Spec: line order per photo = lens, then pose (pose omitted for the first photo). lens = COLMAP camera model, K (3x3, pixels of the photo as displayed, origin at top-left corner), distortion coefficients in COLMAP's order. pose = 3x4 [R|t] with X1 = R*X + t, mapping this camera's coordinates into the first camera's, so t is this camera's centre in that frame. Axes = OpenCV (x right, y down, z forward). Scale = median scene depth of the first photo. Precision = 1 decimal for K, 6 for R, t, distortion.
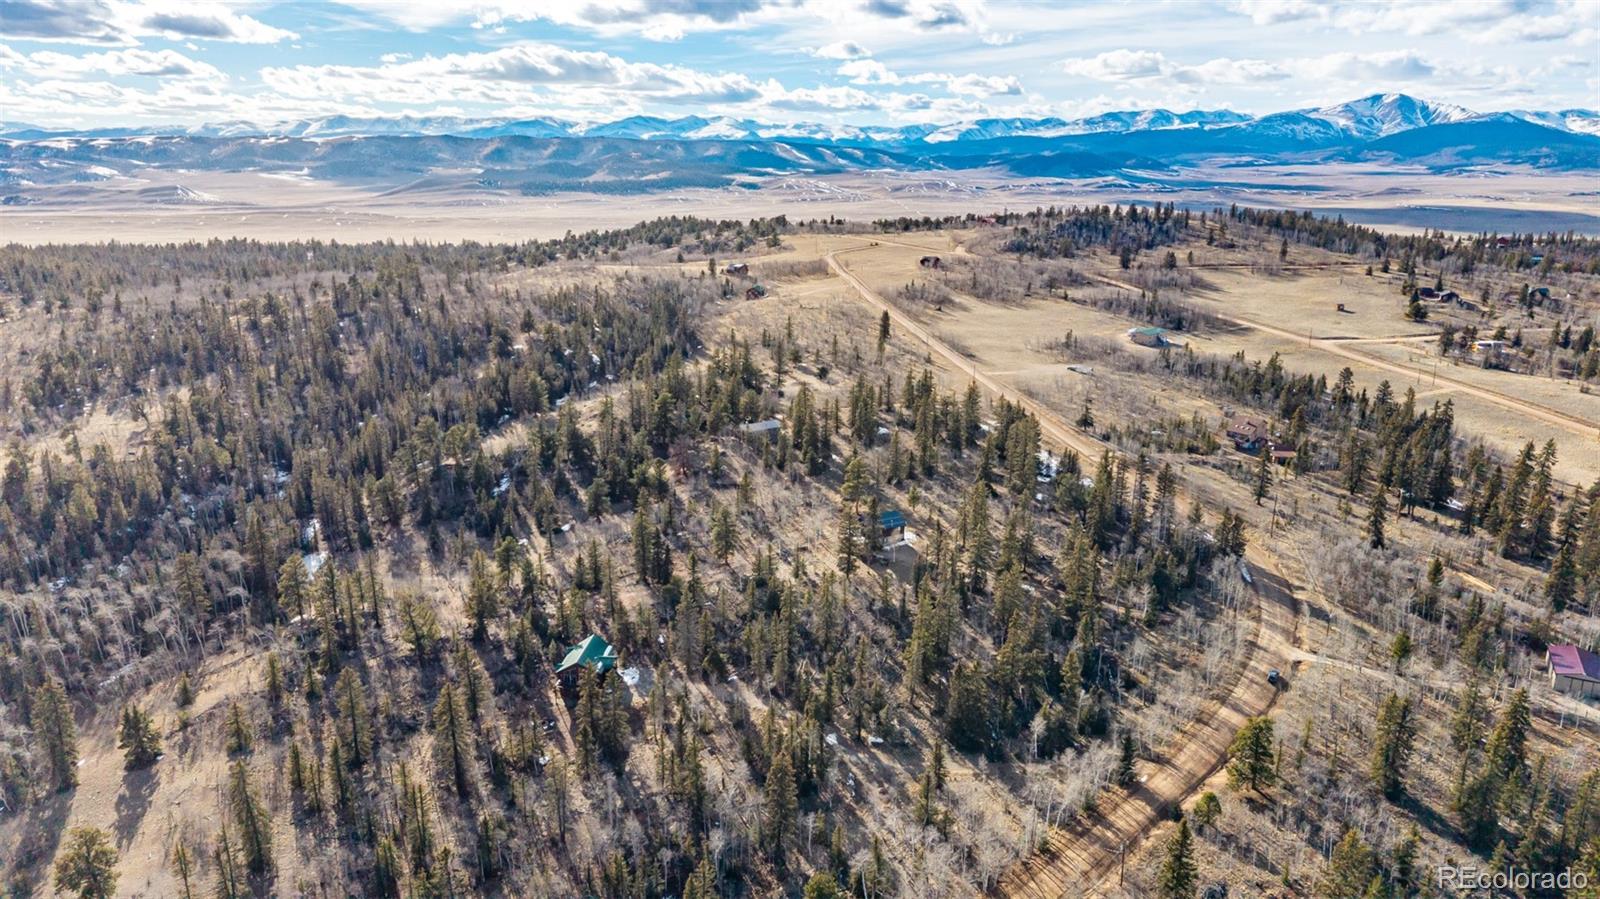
lens RADIAL K [[1061.0, 0, 802.5], [0, 1061.0, 446.4], [0, 0, 1]] dist [0.021926, -0.017324]
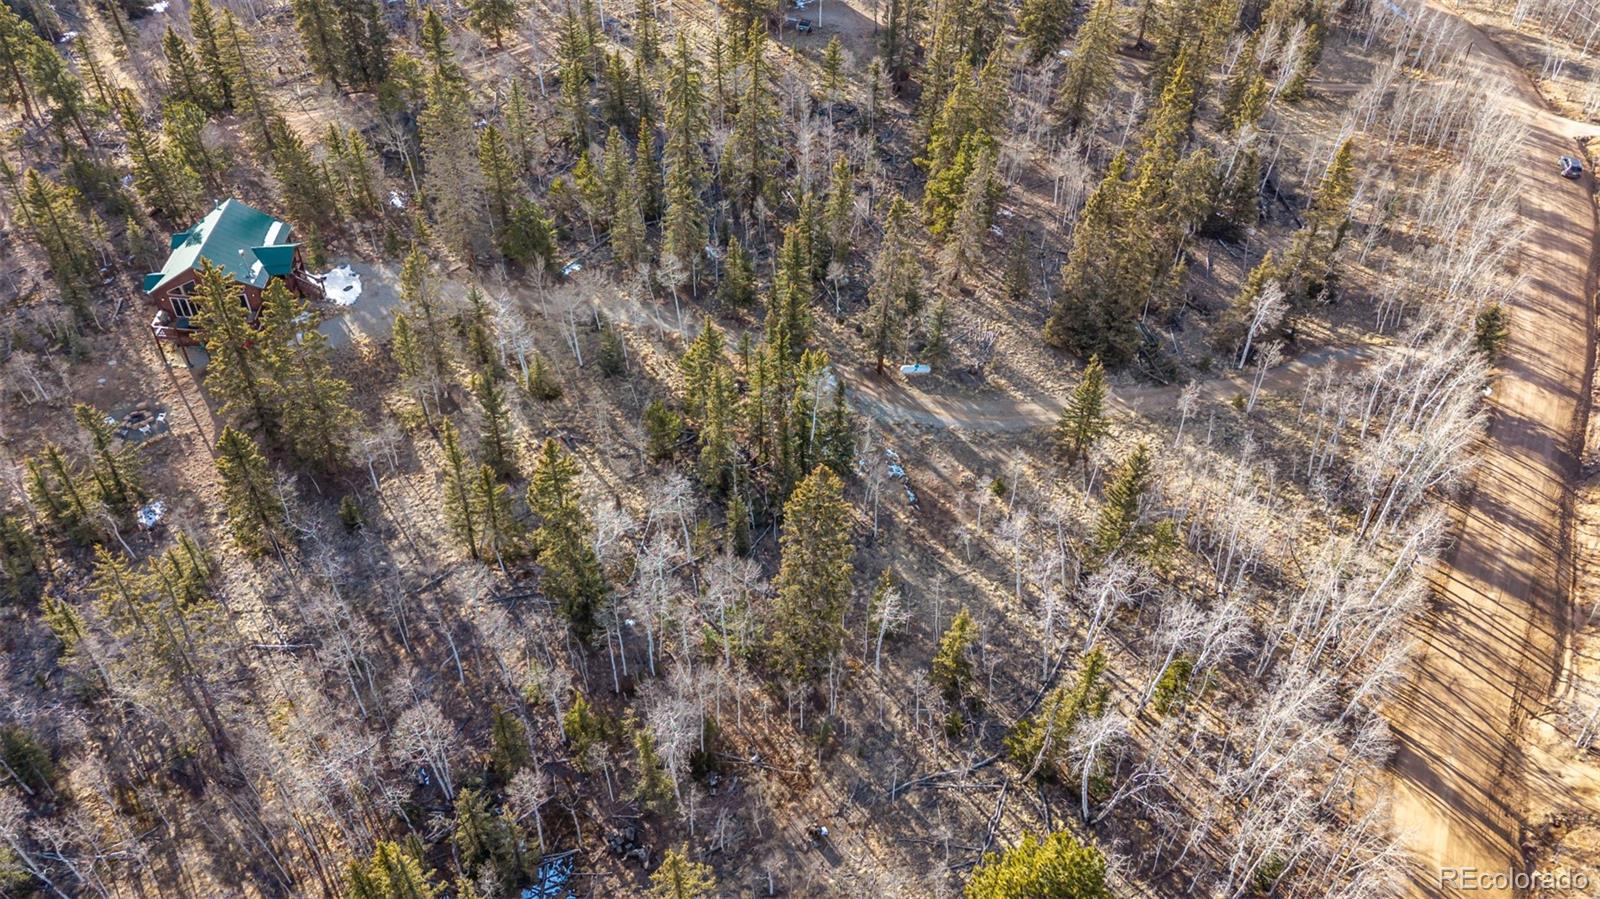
lens RADIAL K [[1061.0, 0, 802.9], [0, 1061.0, 450.5], [0, 0, 1]] dist [0.021926, -0.017324]
pose [[0.969223, -0.129478, 0.209383, -0.076531], [0.036358, 0.916476, 0.398434, 0.109260], [-0.243483, -0.378559, 0.892978, 0.530992]]
